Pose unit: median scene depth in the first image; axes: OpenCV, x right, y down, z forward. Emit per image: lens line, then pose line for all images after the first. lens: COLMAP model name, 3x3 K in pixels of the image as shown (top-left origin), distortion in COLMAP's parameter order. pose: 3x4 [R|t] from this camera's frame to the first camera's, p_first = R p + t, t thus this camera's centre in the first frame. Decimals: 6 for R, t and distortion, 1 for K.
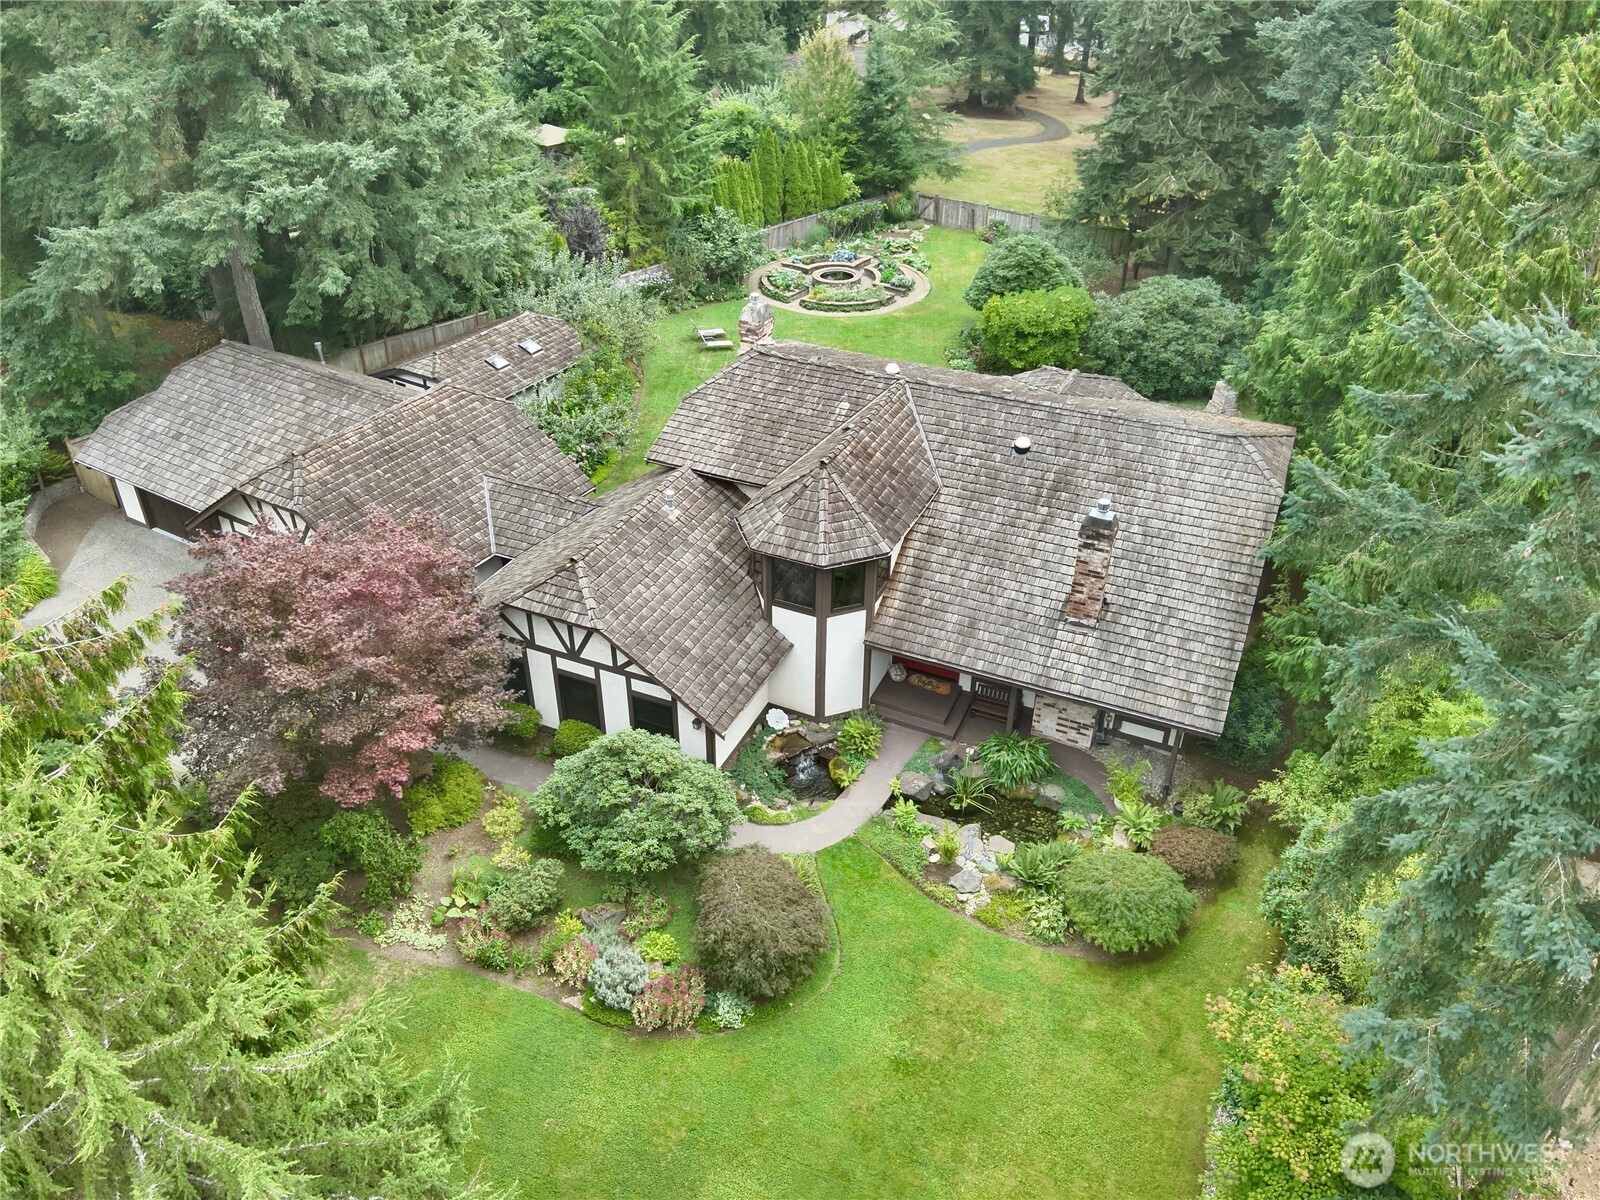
lens RADIAL K [[1119.3, 0, 804.0], [0, 1119.3, 594.8], [0, 0, 1]] dist [0.177321, -0.400337]
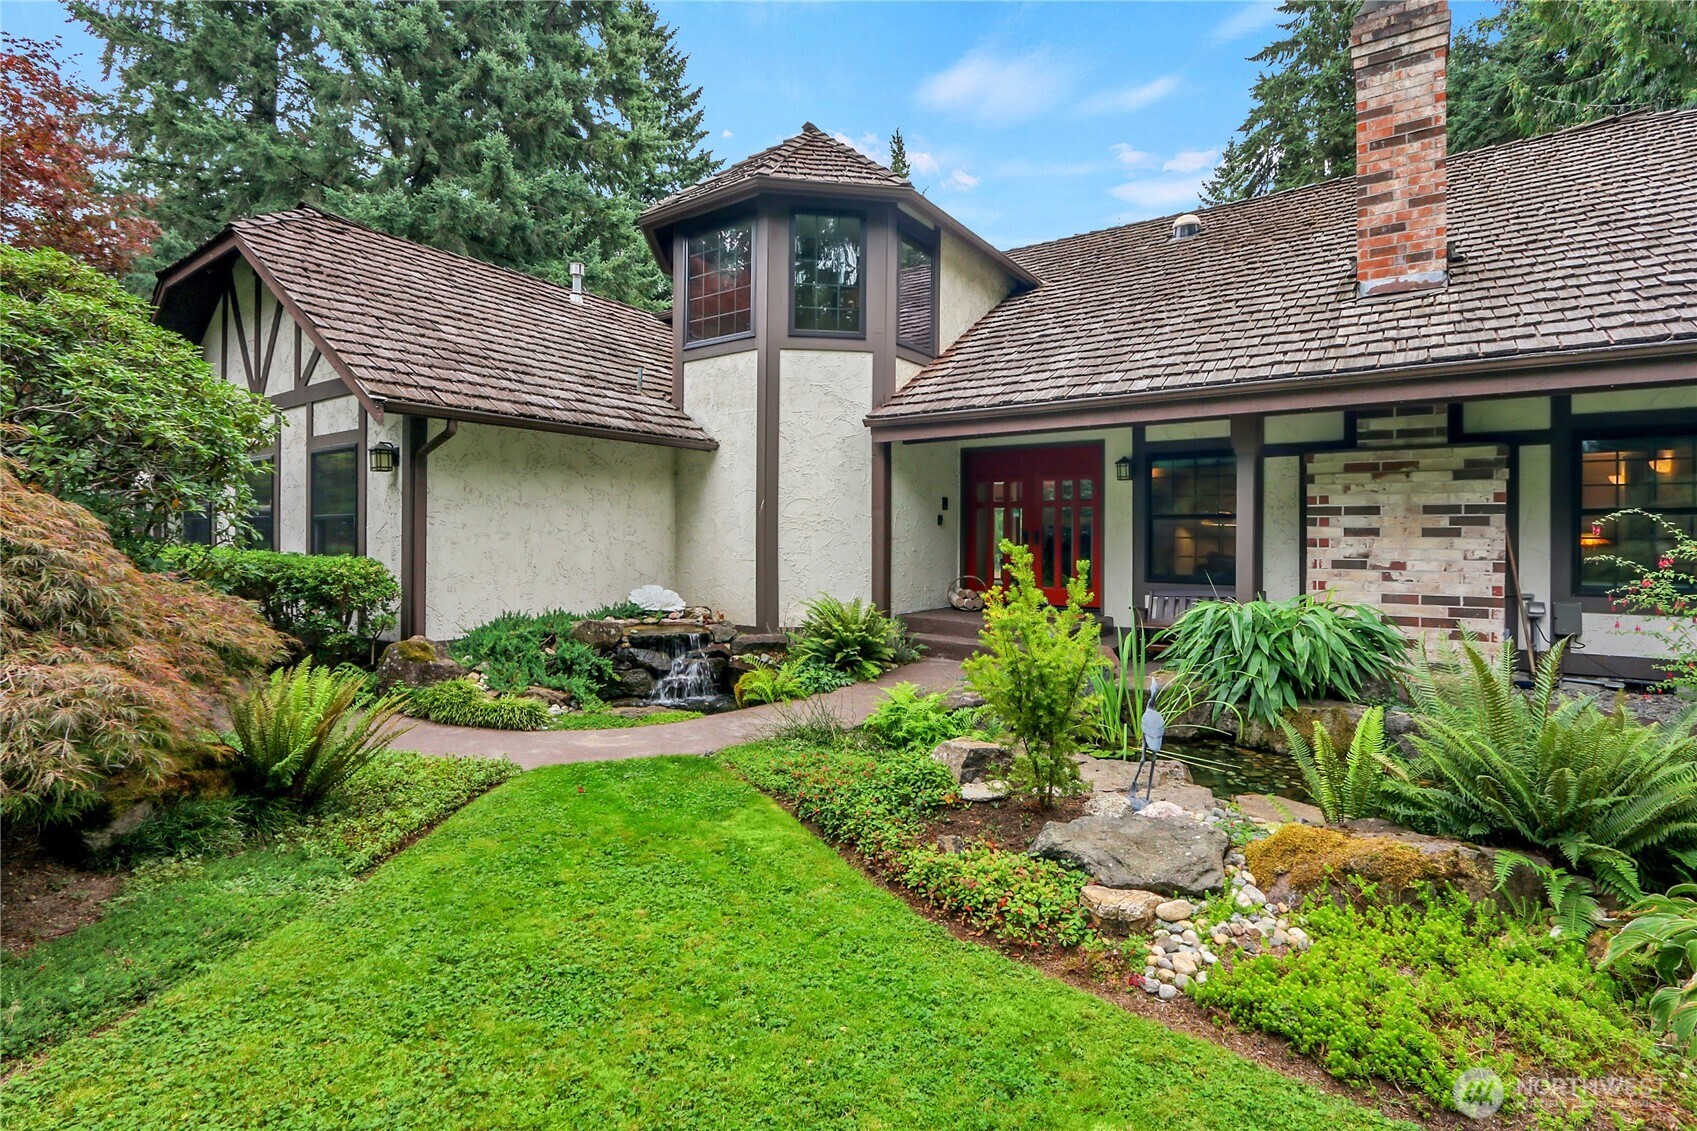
lens RADIAL K [[789.3, 0, 848.4], [0, 789.3, 552.3], [0, 0, 1]] dist [-0.003831, -0.000402]
pose [[0.979882, -0.005569, -0.199499, 0.114393], [-0.103756, 0.839690, -0.533063, 0.264263], [0.170486, 0.543038, 0.822219, 0.800769]]
